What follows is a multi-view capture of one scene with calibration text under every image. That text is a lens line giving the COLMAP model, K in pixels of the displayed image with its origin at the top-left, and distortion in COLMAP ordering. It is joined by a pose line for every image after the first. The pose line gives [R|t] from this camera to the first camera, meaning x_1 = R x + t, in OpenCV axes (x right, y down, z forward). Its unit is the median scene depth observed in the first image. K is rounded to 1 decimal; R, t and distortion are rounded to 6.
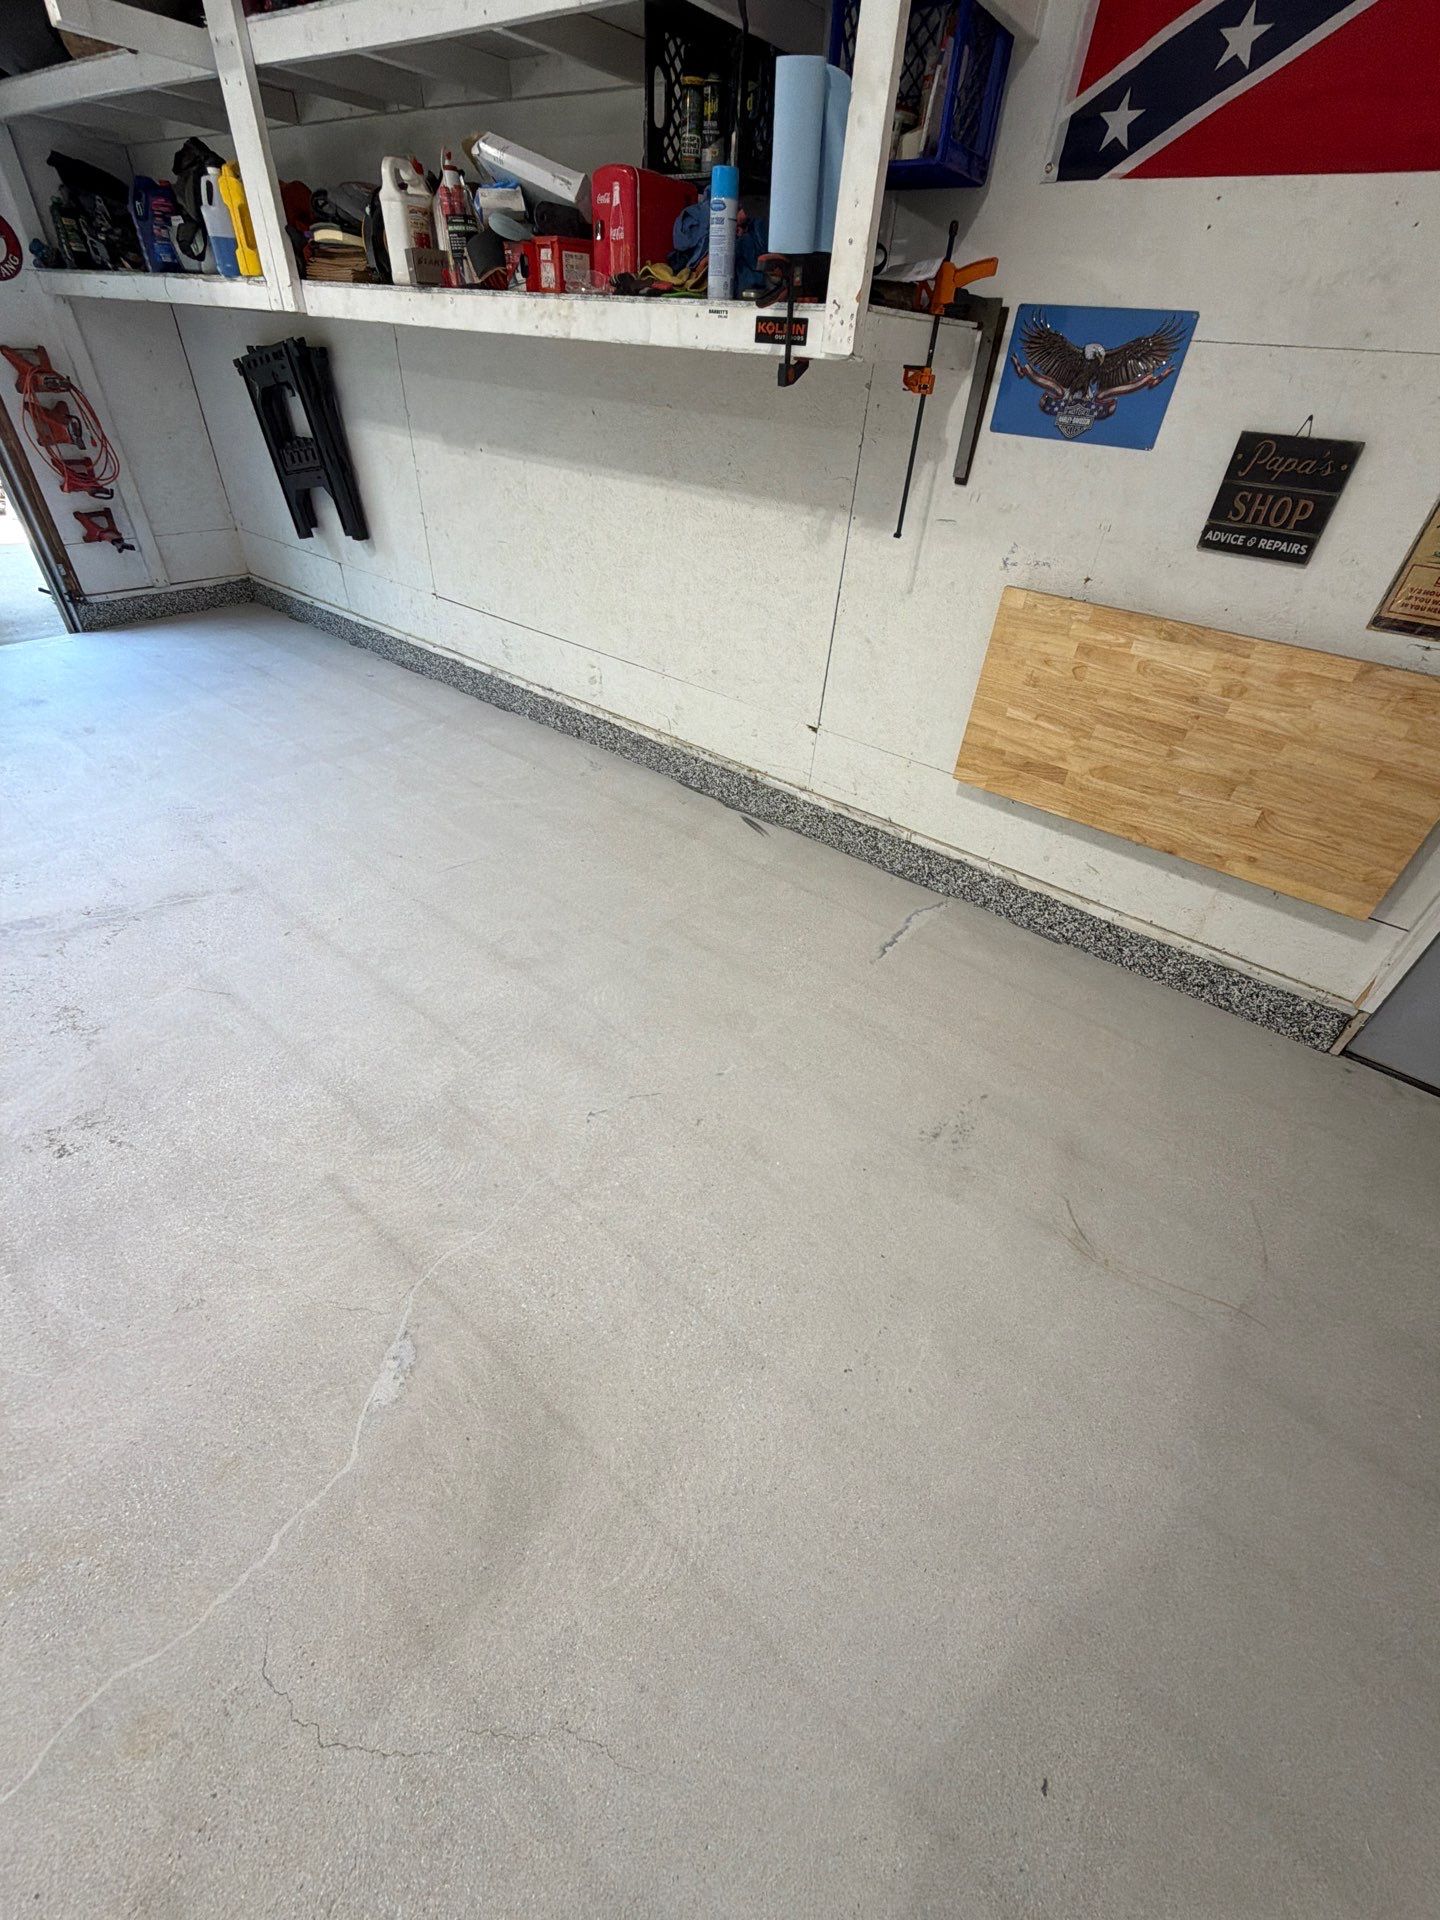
lens RADIAL K [[765.7, 0, 719.3], [0, 765.7, 958.5], [0, 0, 1]] dist [-0.000587, 0.000259]
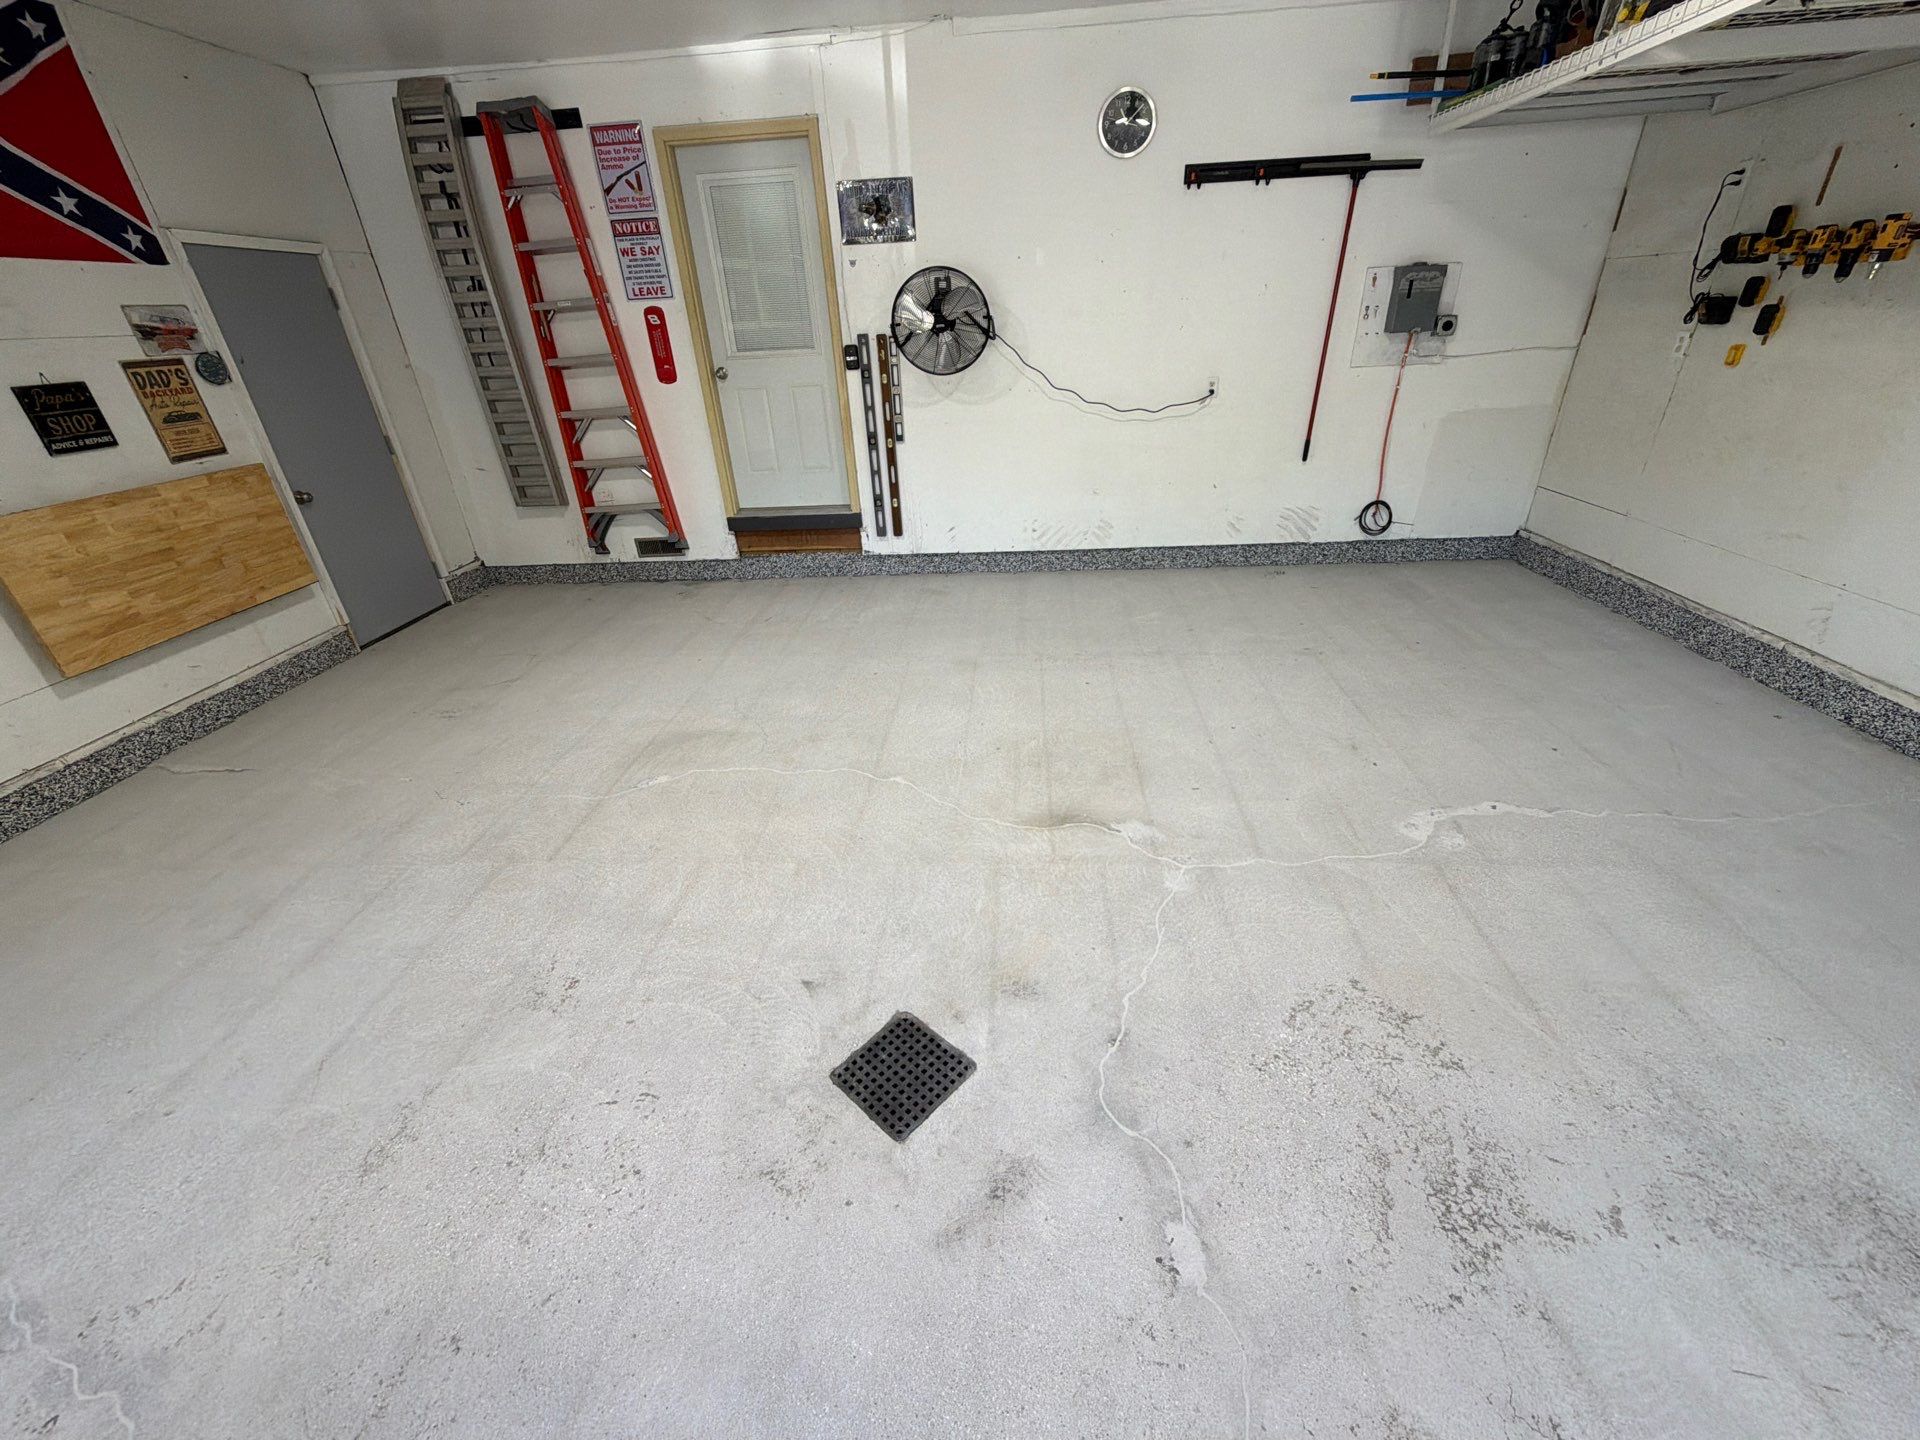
lens RADIAL K [[765.7, 0, 960.0], [0, 765.7, 720.0], [0, 0, 1]] dist [-0.000587, 0.000259]
pose [[-0.573791, -0.415466, 0.705799, -1.383149], [0.519641, 0.481422, 0.705838, -0.341569], [-0.633039, 0.771765, -0.060342, 0.288176]]
